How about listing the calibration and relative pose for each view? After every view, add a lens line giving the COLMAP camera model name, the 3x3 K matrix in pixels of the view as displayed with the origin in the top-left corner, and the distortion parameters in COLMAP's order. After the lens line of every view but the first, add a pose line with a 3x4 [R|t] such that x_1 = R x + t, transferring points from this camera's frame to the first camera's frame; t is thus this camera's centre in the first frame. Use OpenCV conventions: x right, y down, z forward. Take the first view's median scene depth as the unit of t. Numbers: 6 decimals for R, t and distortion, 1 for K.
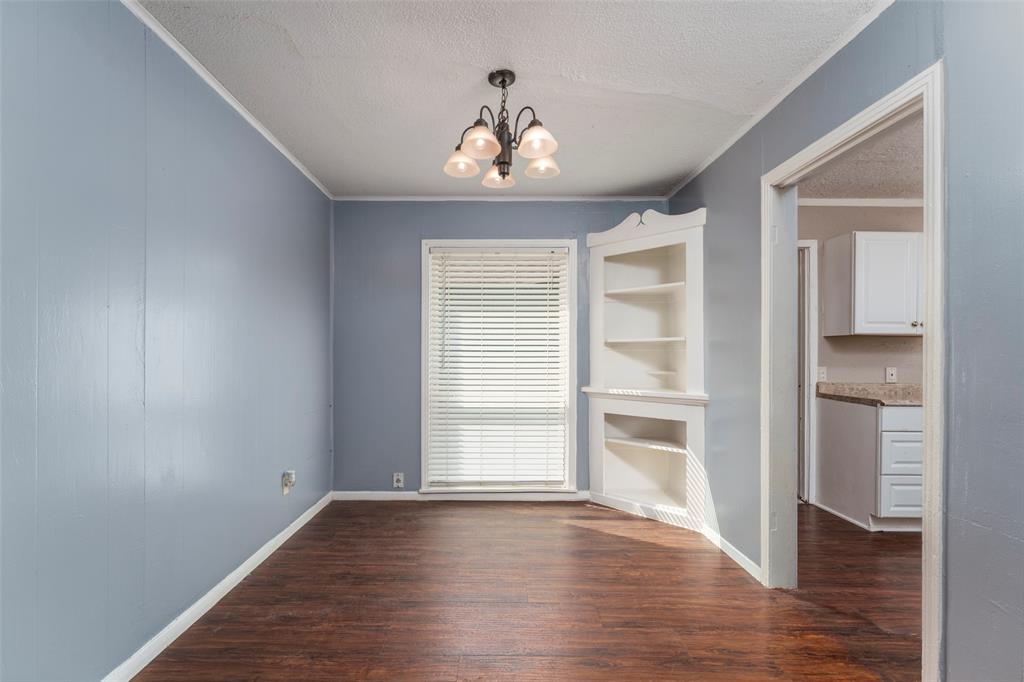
lens RADIAL K [[464.5, 0, 512.0], [0, 464.5, 341.0], [0, 0, 1]] dist [0.014065, 0.000008]
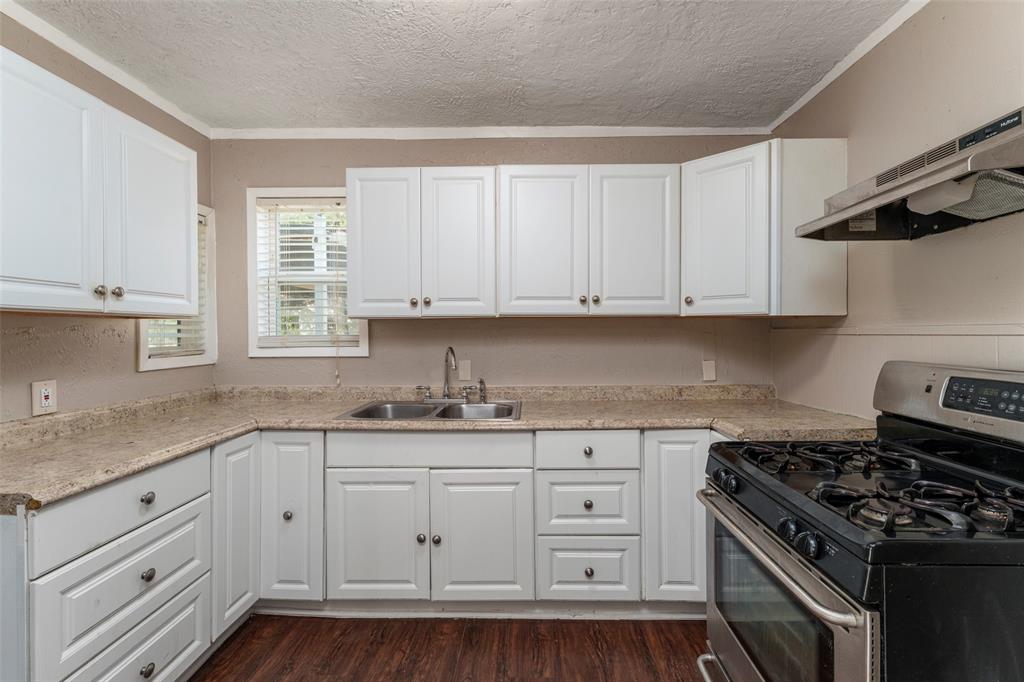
lens RADIAL K [[441.2, 0, 512.0], [0, 441.2, 341.0], [0, 0, 1]] dist [-0.001550, -0.000292]
pose [[0.048972, -0.029102, 0.998376, 0.397654], [-0.014581, 0.999448, 0.029849, -0.004328], [-0.998694, -0.016019, 0.048521, 0.517820]]
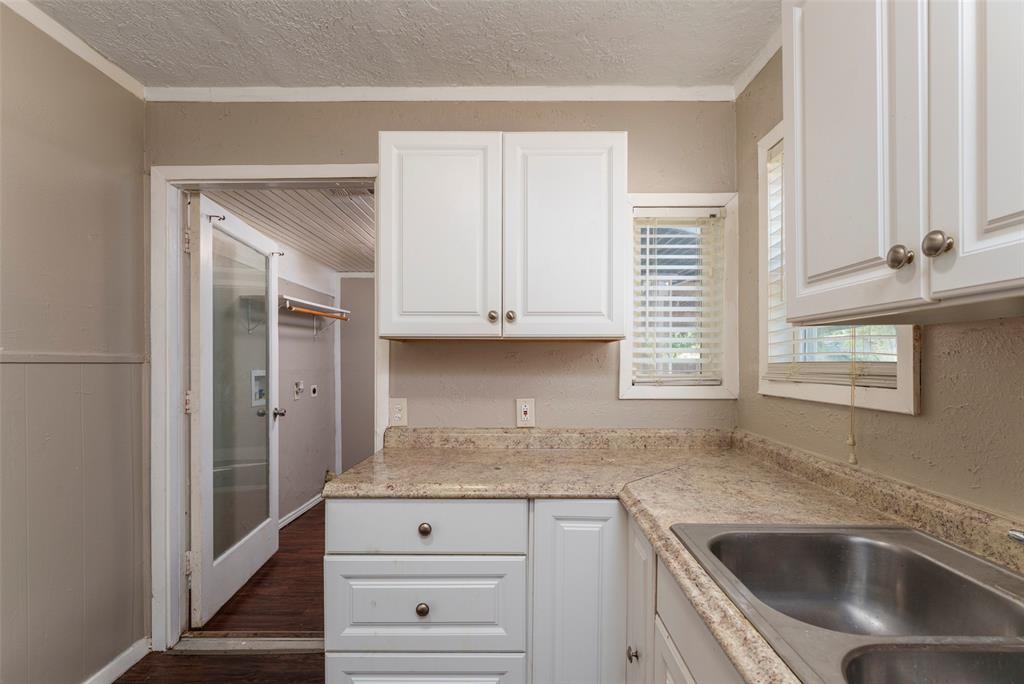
lens RADIAL K [[454.4, 0, 510.2], [0, 454.4, 359.5], [0, 0, 1]] dist [0.000695, -0.000013]
pose [[0.999575, -0.008038, -0.028008, 0.815185], [0.008541, 0.999804, 0.017884, 0.001259], [0.027858, -0.018116, 0.999448, 0.480141]]
